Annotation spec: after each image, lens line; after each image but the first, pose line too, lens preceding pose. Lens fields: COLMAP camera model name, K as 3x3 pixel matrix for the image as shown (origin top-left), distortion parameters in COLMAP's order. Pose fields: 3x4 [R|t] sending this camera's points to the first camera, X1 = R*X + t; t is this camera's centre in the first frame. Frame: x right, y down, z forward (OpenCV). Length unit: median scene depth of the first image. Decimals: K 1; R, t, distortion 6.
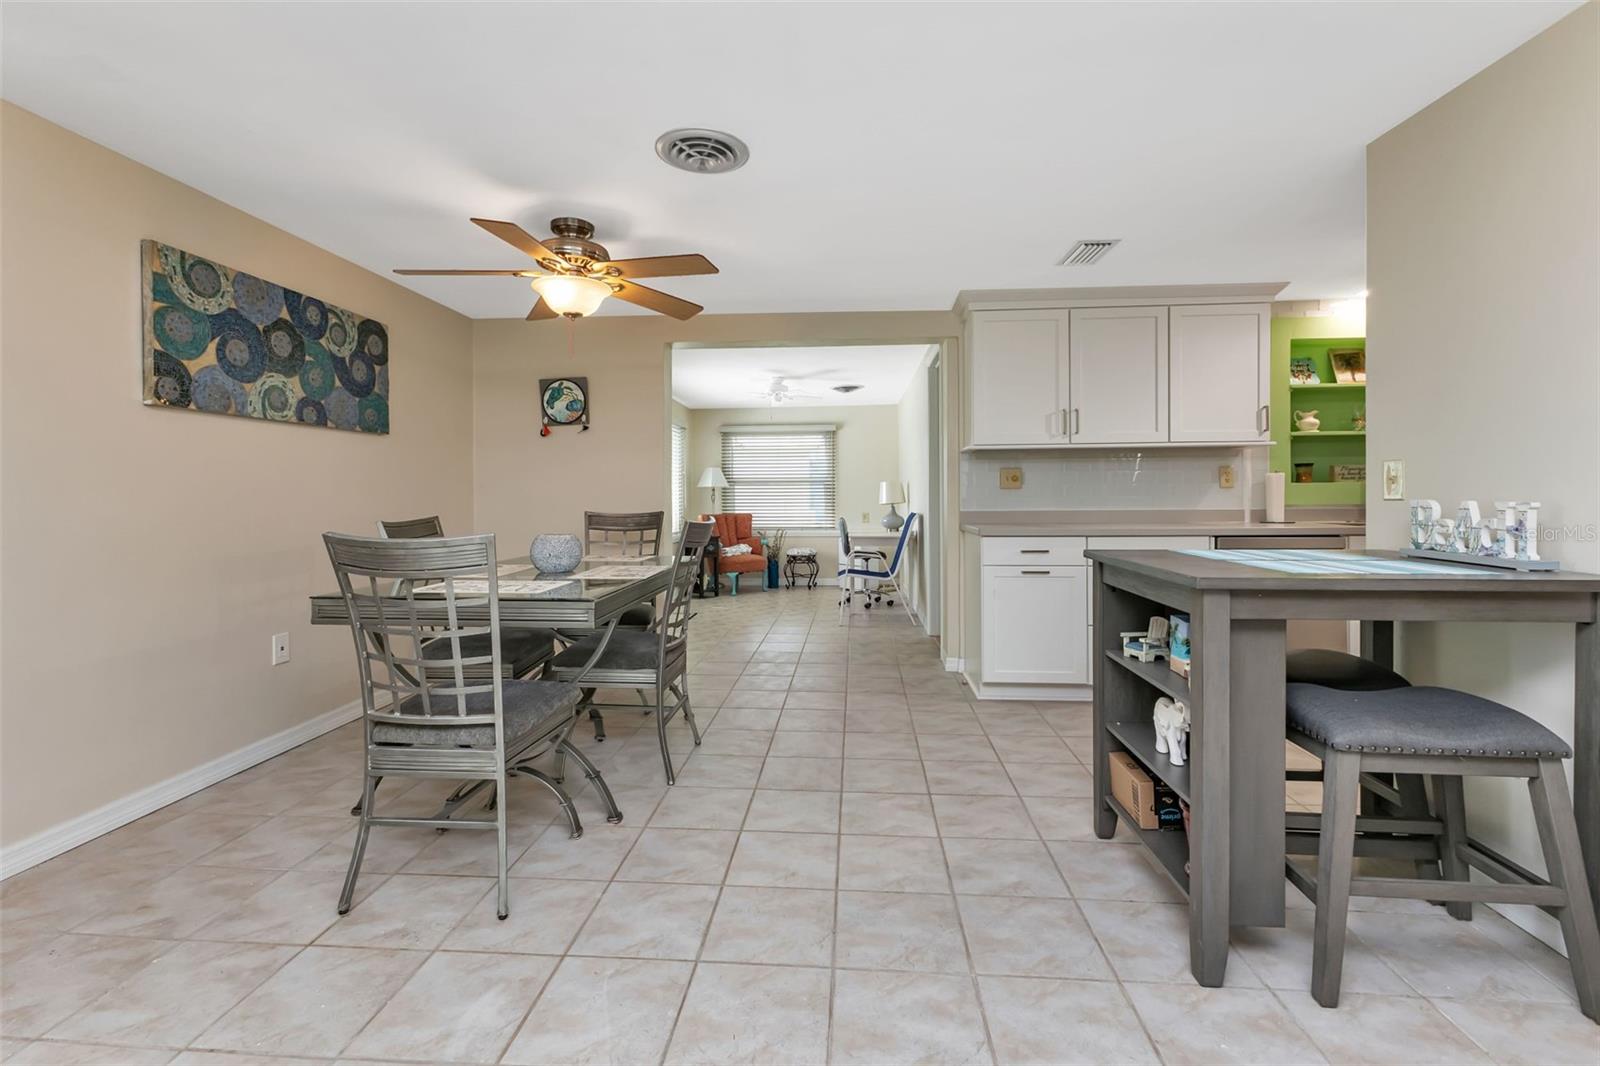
lens RADIAL K [[710.2, 0, 798.4], [0, 710.2, 499.5], [0, 0, 1]] dist [0.010965, -0.000602]
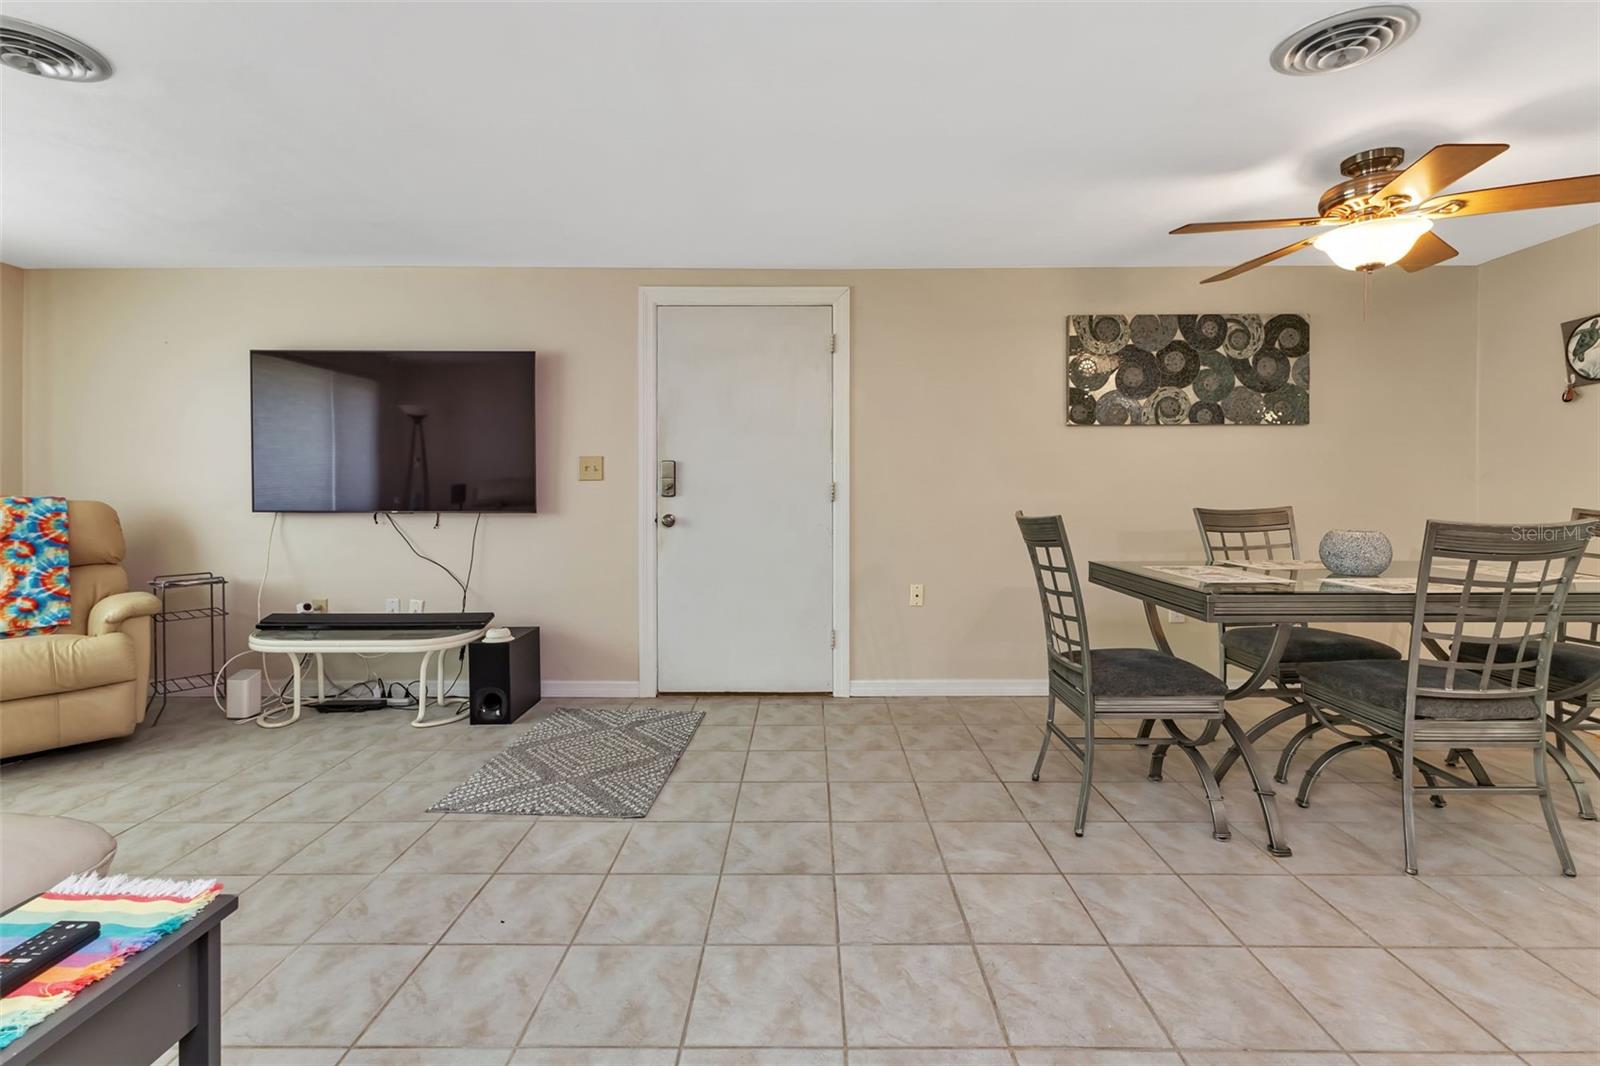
lens RADIAL K [[728.5, 0, 805.5], [0, 728.5, 492.5], [0, 0, 1]] dist [0.009592, -0.000795]
pose [[0.072520, 0.010237, -0.997314, 0.421208], [-0.004681, 0.999940, 0.009923, -0.002235], [0.997356, 0.003949, 0.072564, 0.241749]]
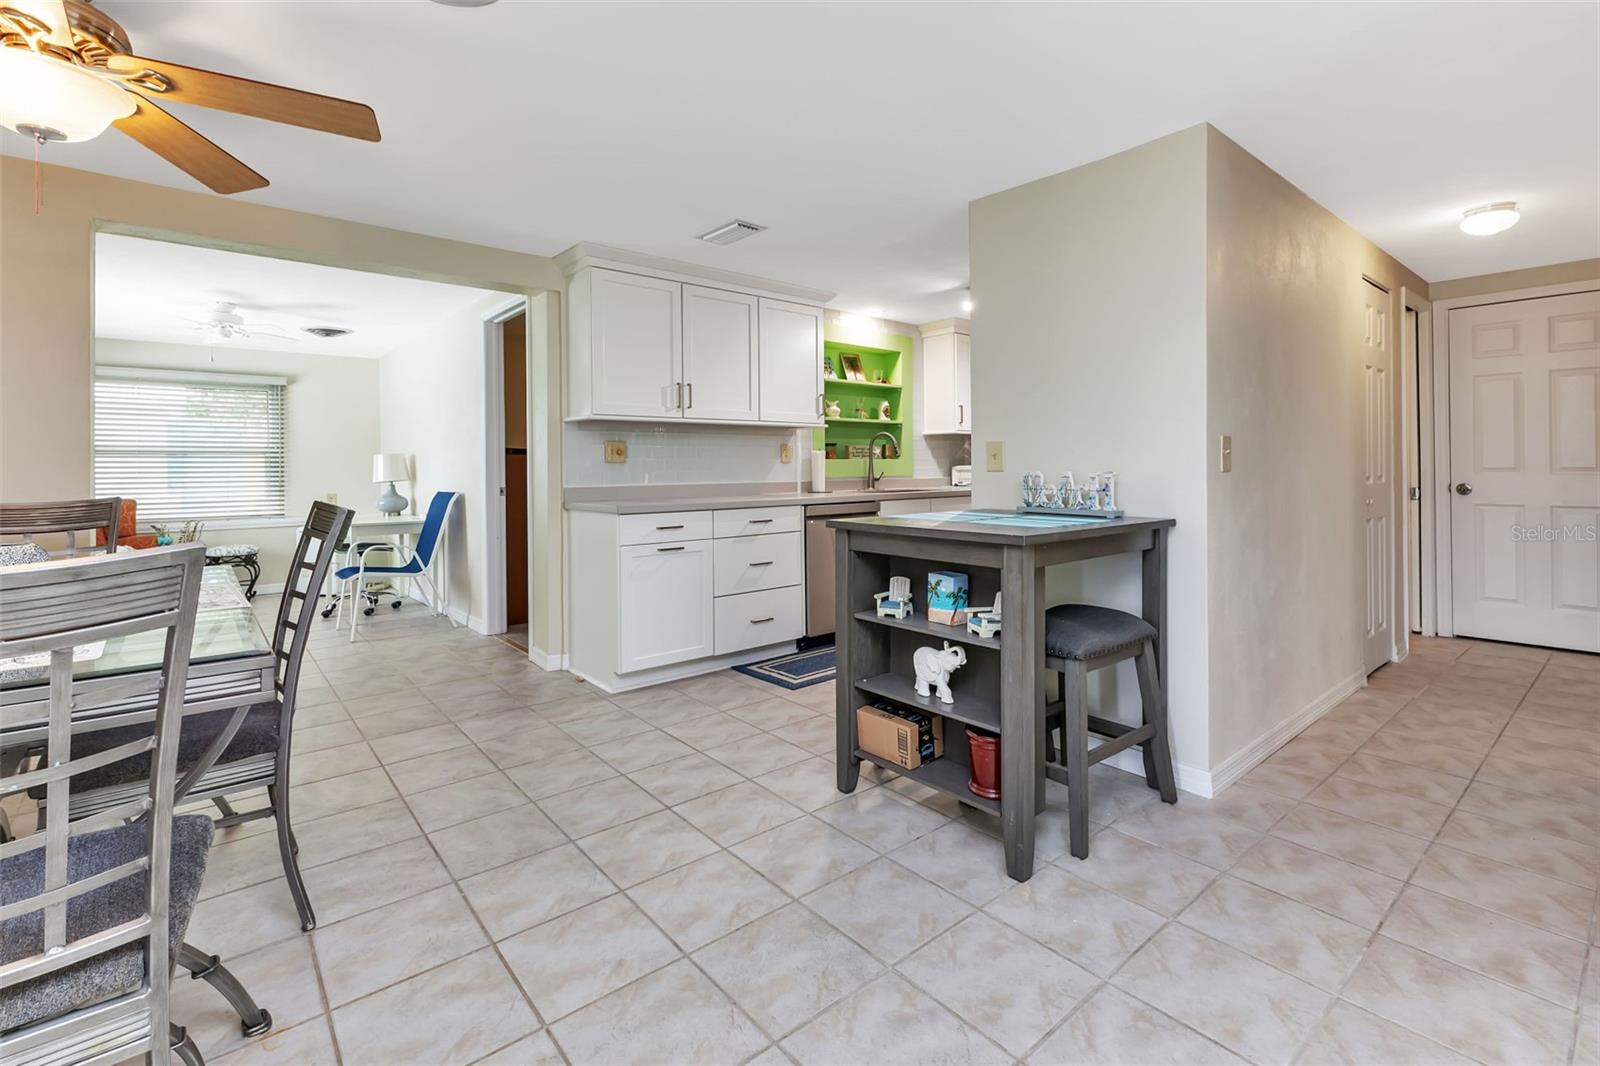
lens RADIAL K [[729.7, 0, 793.5], [0, 729.7, 466.4], [0, 0, 1]] dist [0.010244, -0.000115]
pose [[0.718397, 0.000927, 0.695632, -0.253850], [0.008038, 0.999921, -0.009633, 0.000975], [-0.695586, 0.012512, 0.718333, 0.179026]]
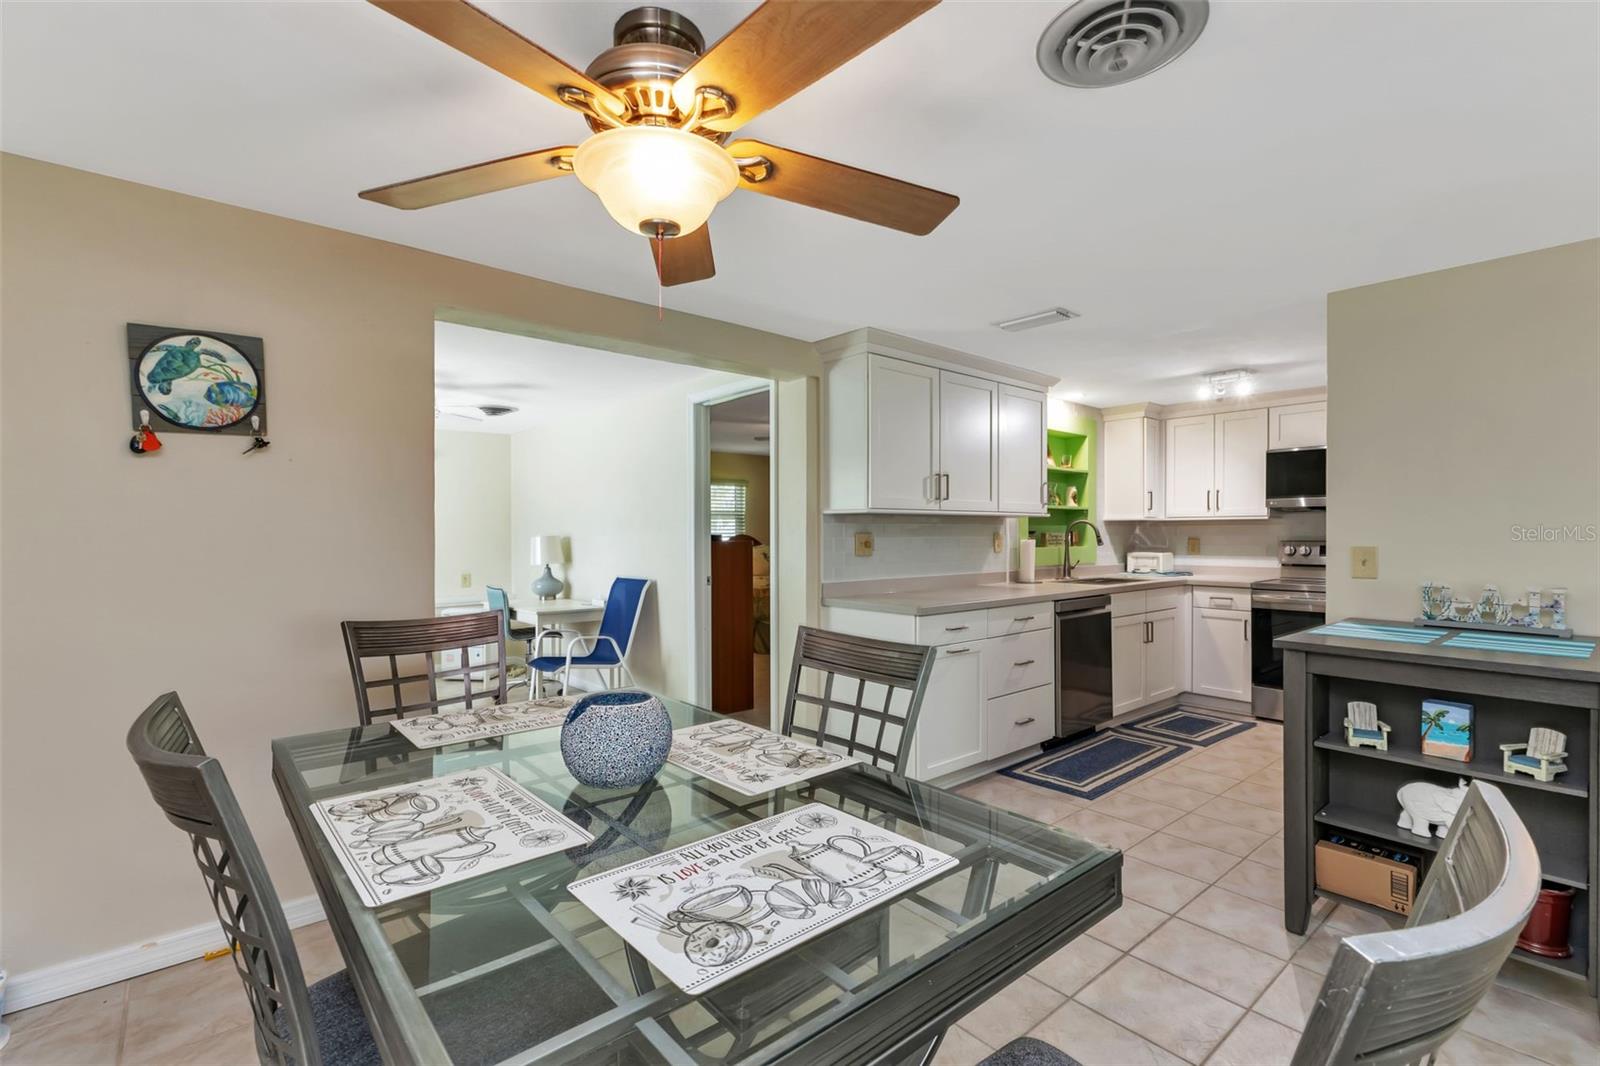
lens RADIAL K [[723.9, 0, 800.0], [0, 723.9, 533.0], [0, 0, 1]] dist [0.010671, -0.000426]
pose [[0.707019, 0.004718, 0.707179, -0.507195], [0.001954, 0.999961, -0.008625, -0.045078], [-0.707192, 0.007480, 0.706982, 0.510414]]
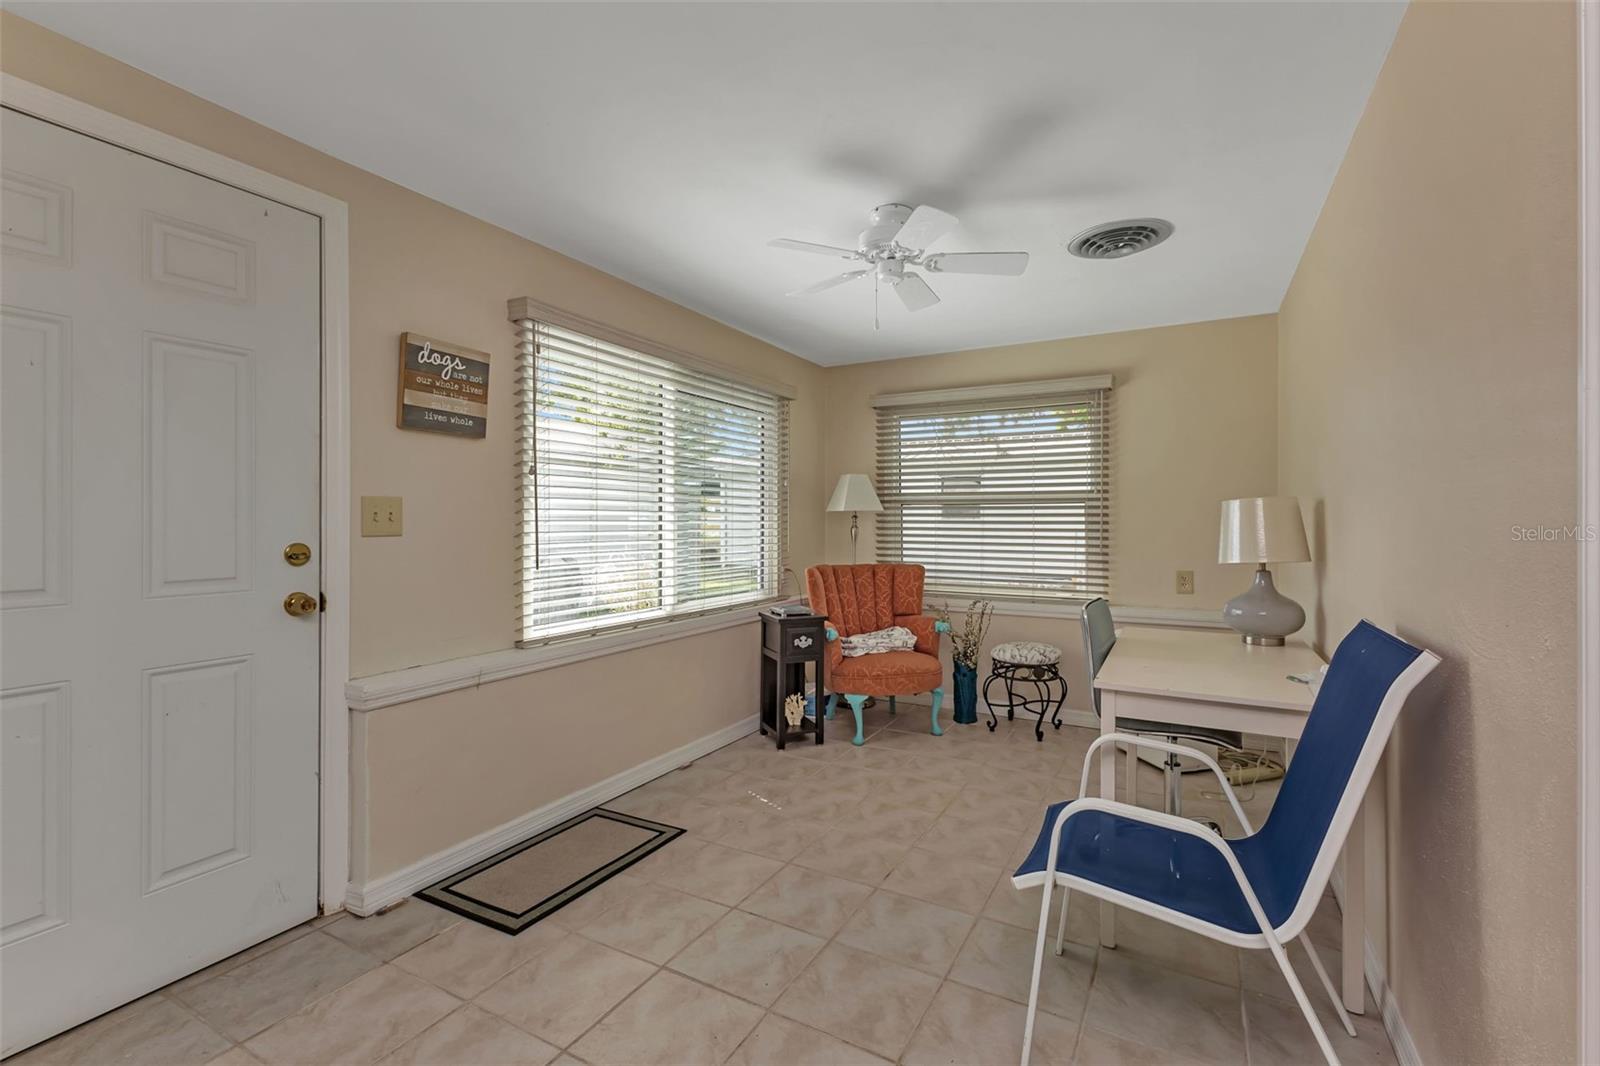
lens RADIAL K [[704.3, 0, 803.5], [0, 704.3, 525.2], [0, 0, 1]] dist [0.009733, 0.000307]
pose [[0.909703, 0.011618, -0.415097, 0.154236], [-0.009308, 0.999928, 0.007588, -0.027716], [0.415156, -0.003039, 0.909745, 1.283153]]
